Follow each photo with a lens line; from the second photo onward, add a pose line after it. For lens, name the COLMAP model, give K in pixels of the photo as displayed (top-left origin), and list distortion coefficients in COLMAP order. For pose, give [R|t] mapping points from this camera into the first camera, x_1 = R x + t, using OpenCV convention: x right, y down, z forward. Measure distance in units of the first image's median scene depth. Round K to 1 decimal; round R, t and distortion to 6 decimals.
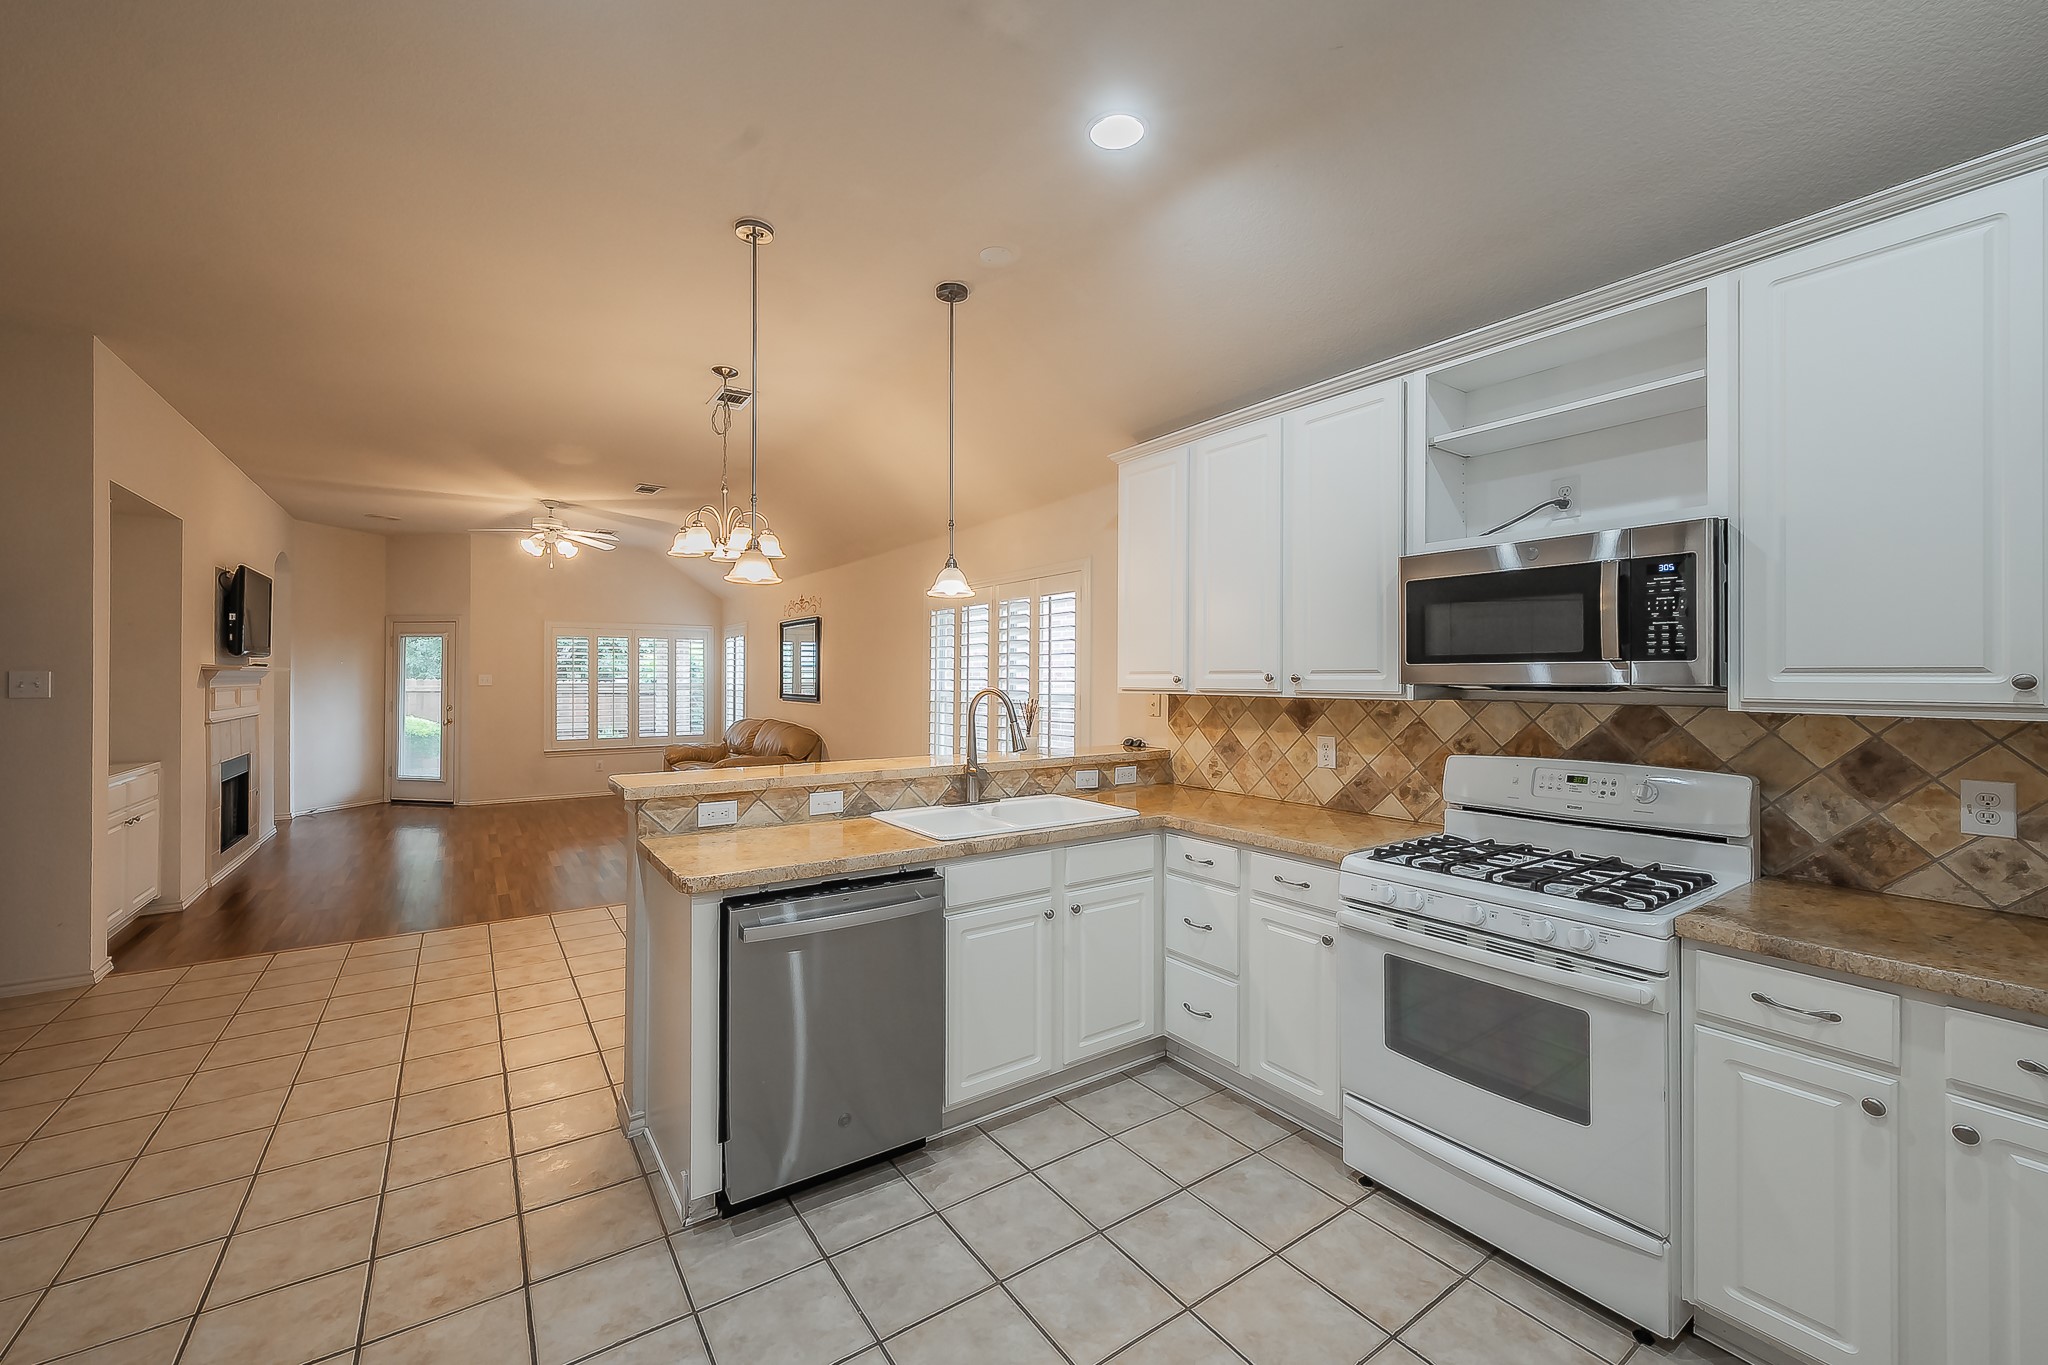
lens RADIAL K [[797.3, 0, 1023.3], [0, 797.3, 677.4], [0, 0, 1]] dist [0.000063, -0.000098]
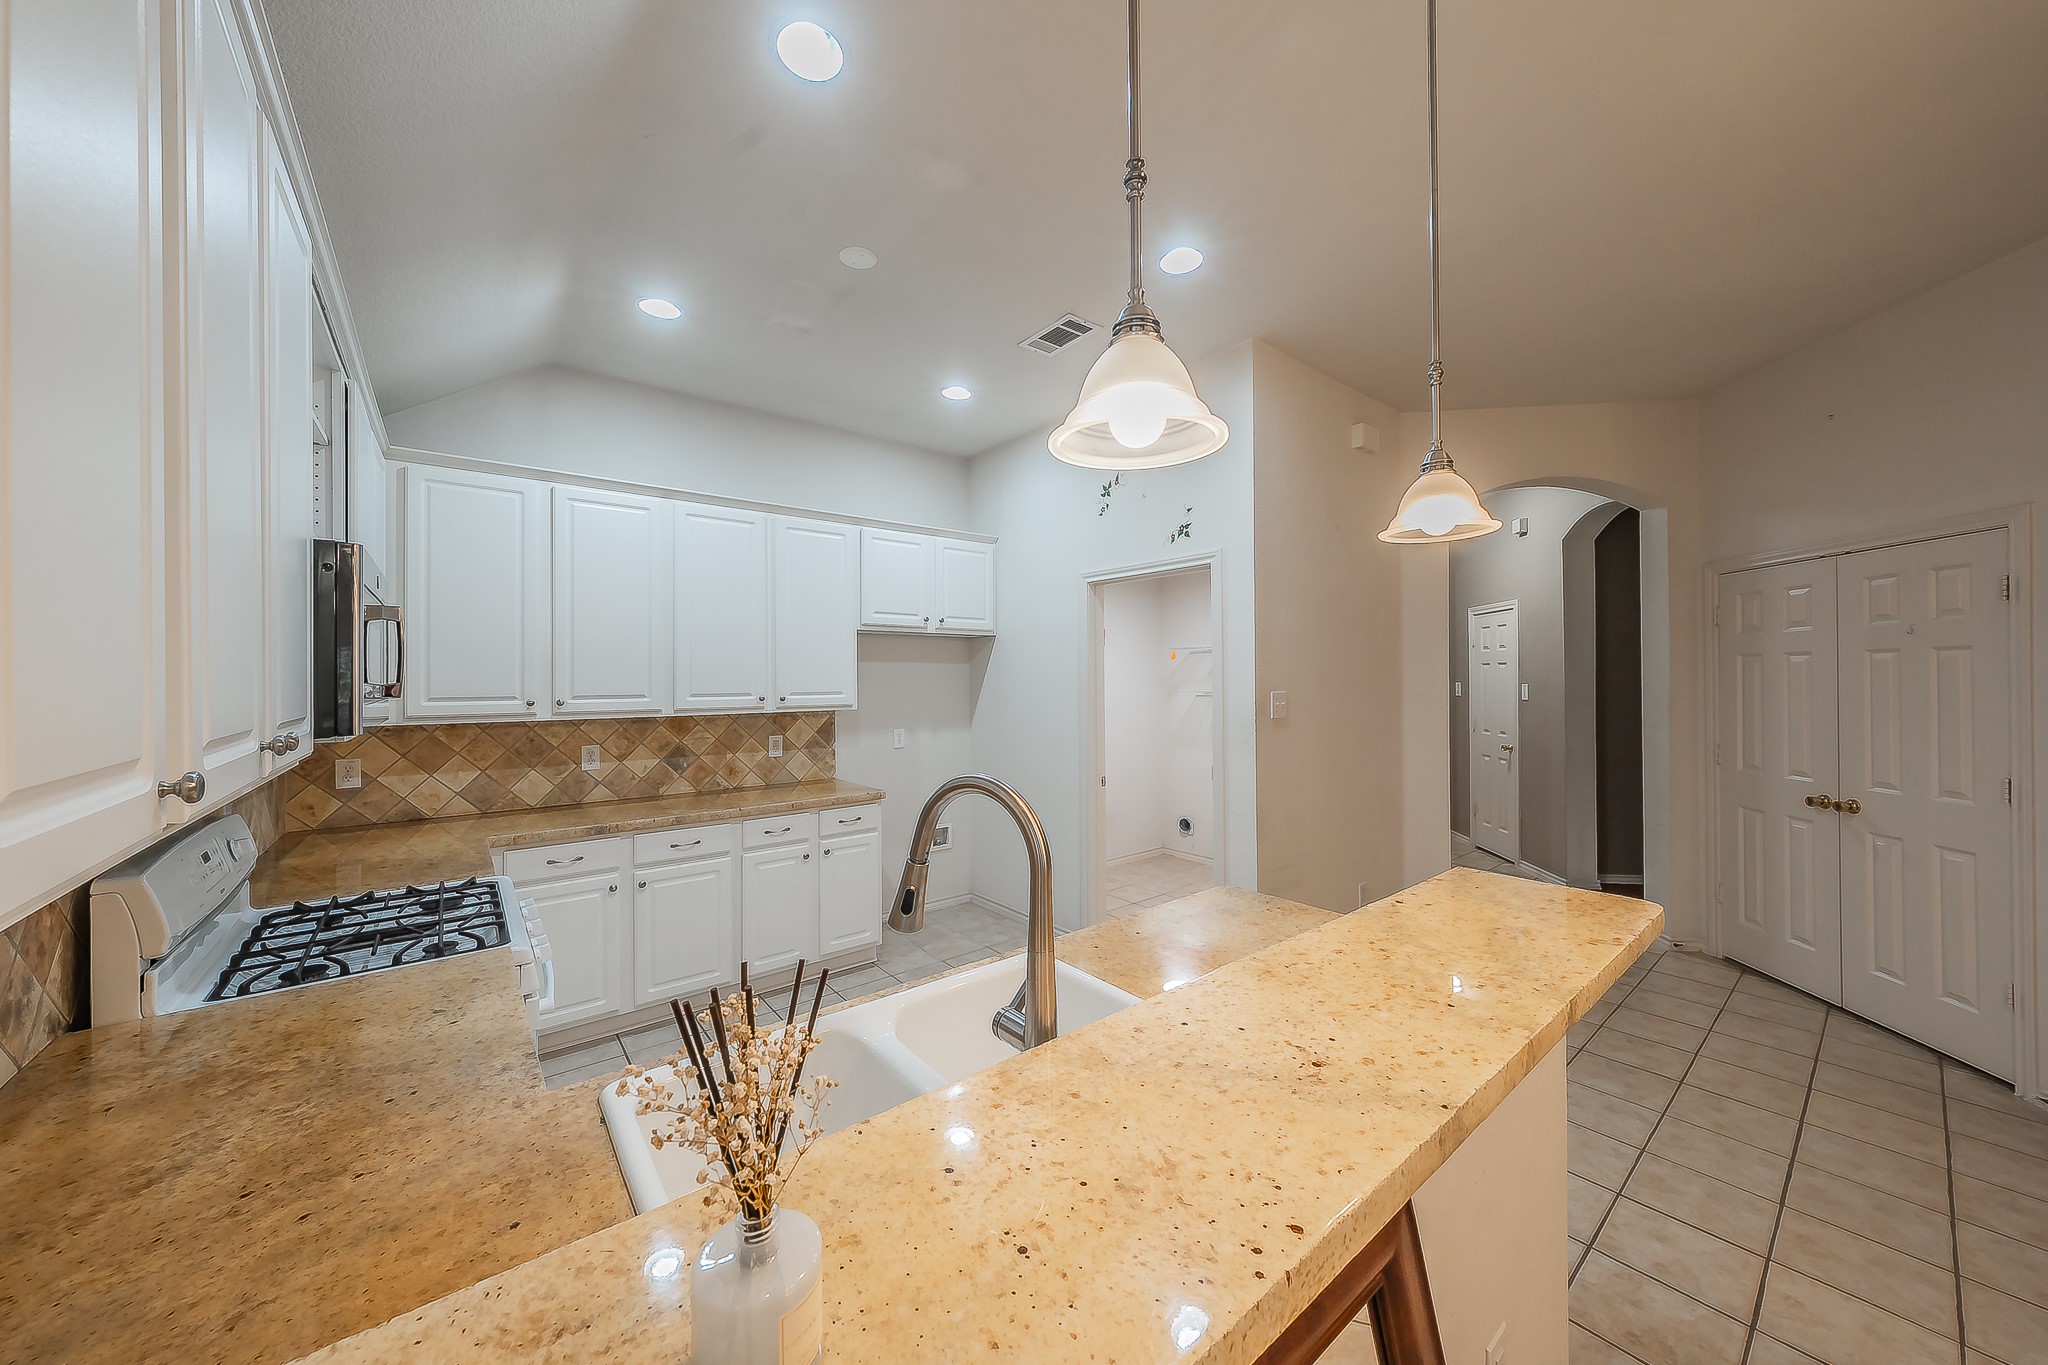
lens RADIAL K [[706.0, 0, 1019.9], [0, 706.0, 677.2], [0, 0, 1]] dist [-0.006653, 0.000480]
pose [[-0.997866, 0.003606, -0.065188, -0.040899], [0.003747, 0.999991, -0.002030, -0.026467], [0.065180, -0.002269, -0.997871, 1.155245]]
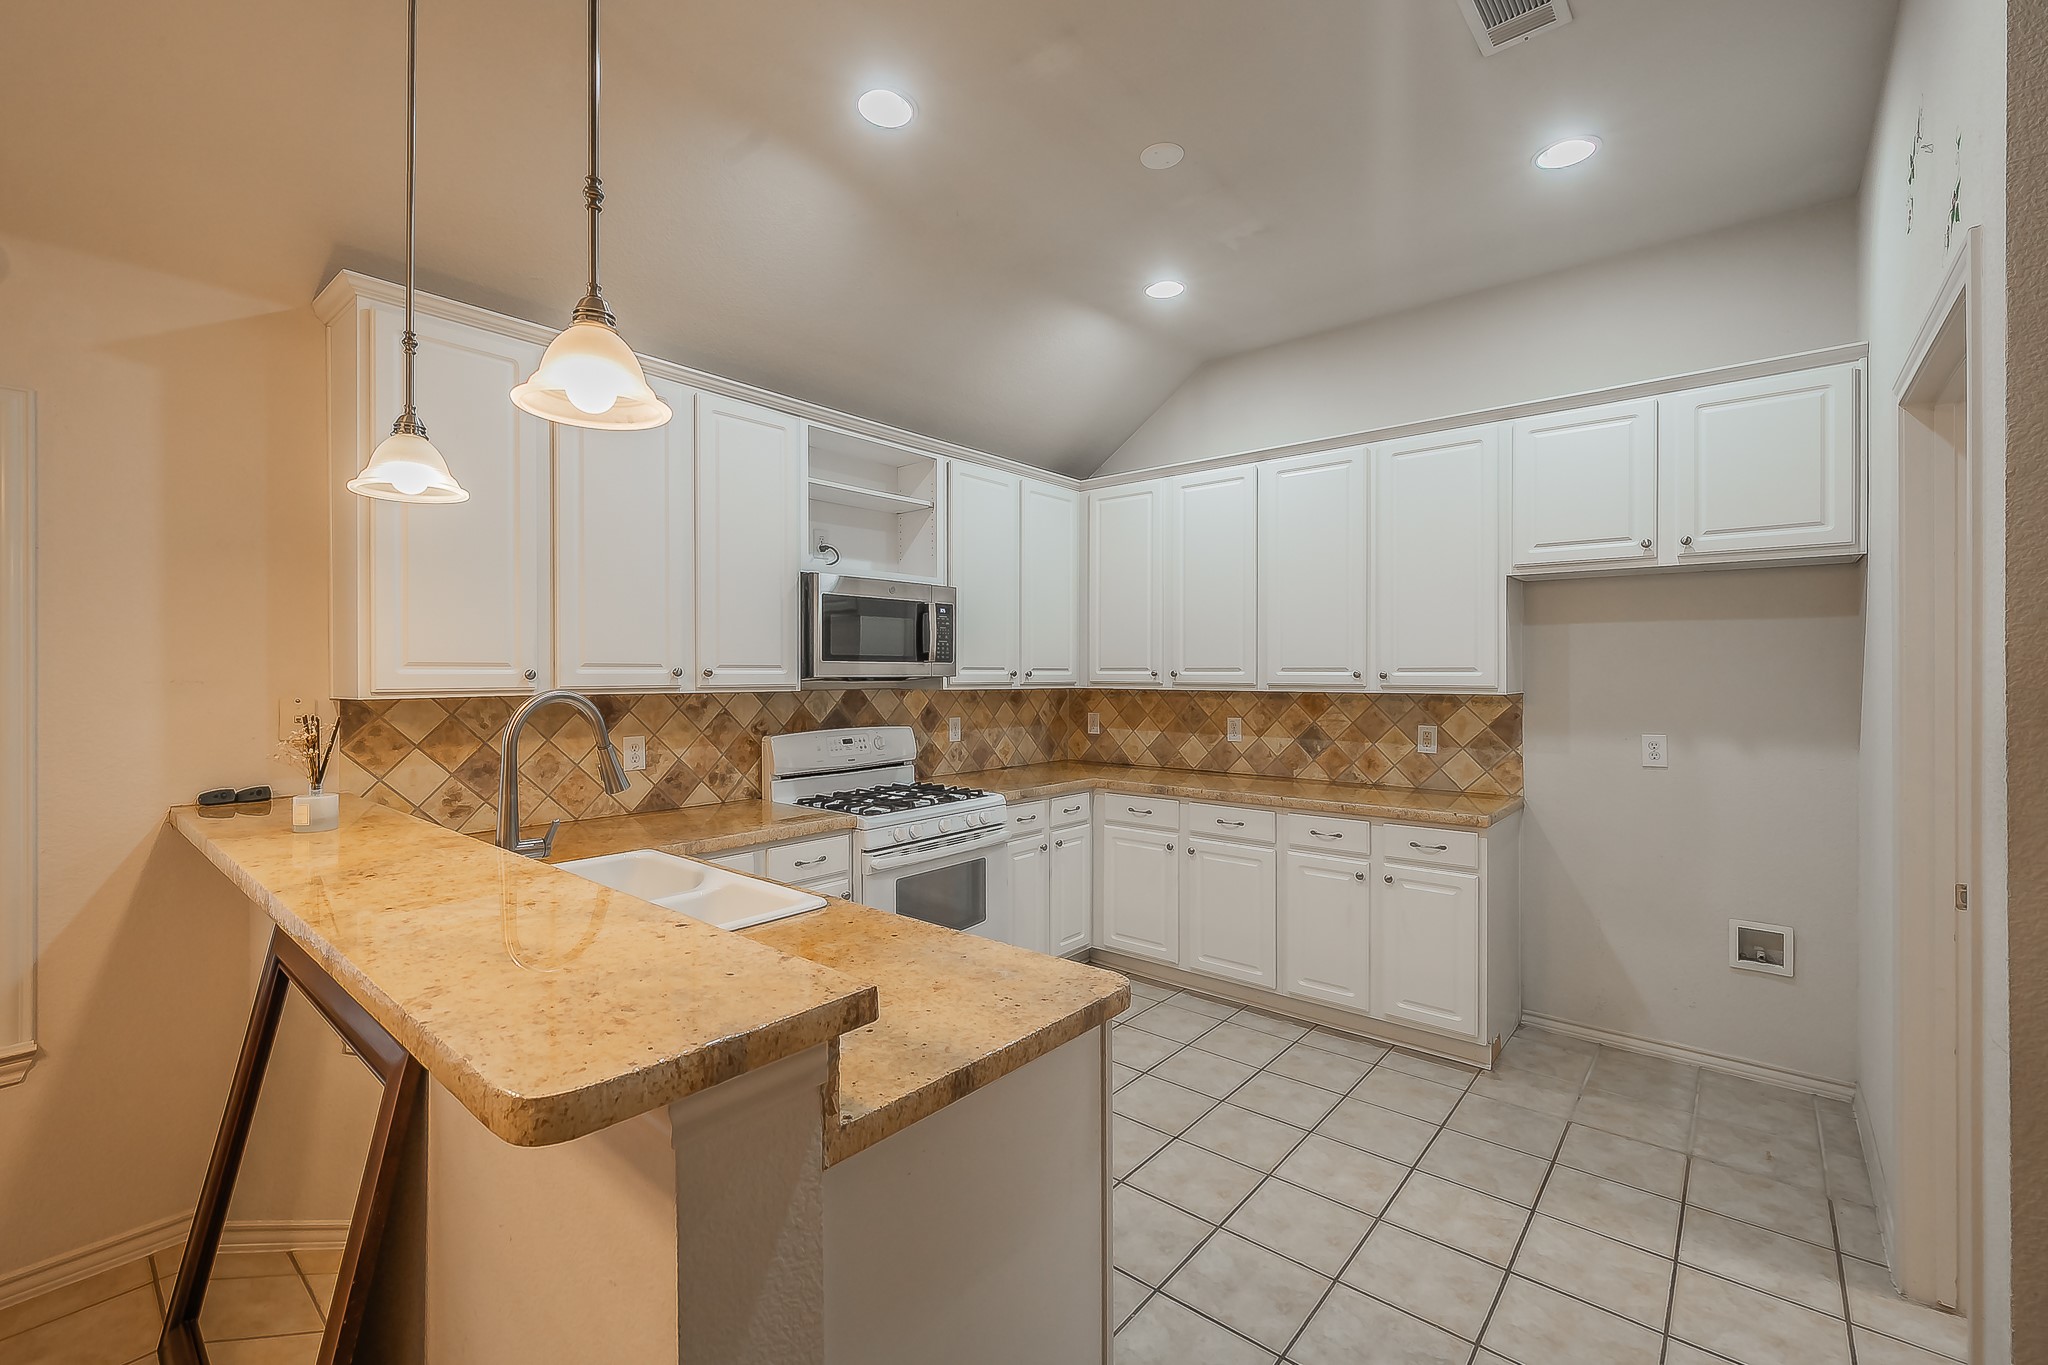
lens RADIAL K [[866.2, 0, 1029.9], [0, 866.2, 673.2], [0, 0, 1]] dist [0.002288, 0.000117]
pose [[-0.259960, -0.003995, 0.965611, -0.635789], [-0.002087, 0.999991, 0.003575, -0.002811], [-0.965617, -0.001086, -0.259966, 0.738774]]
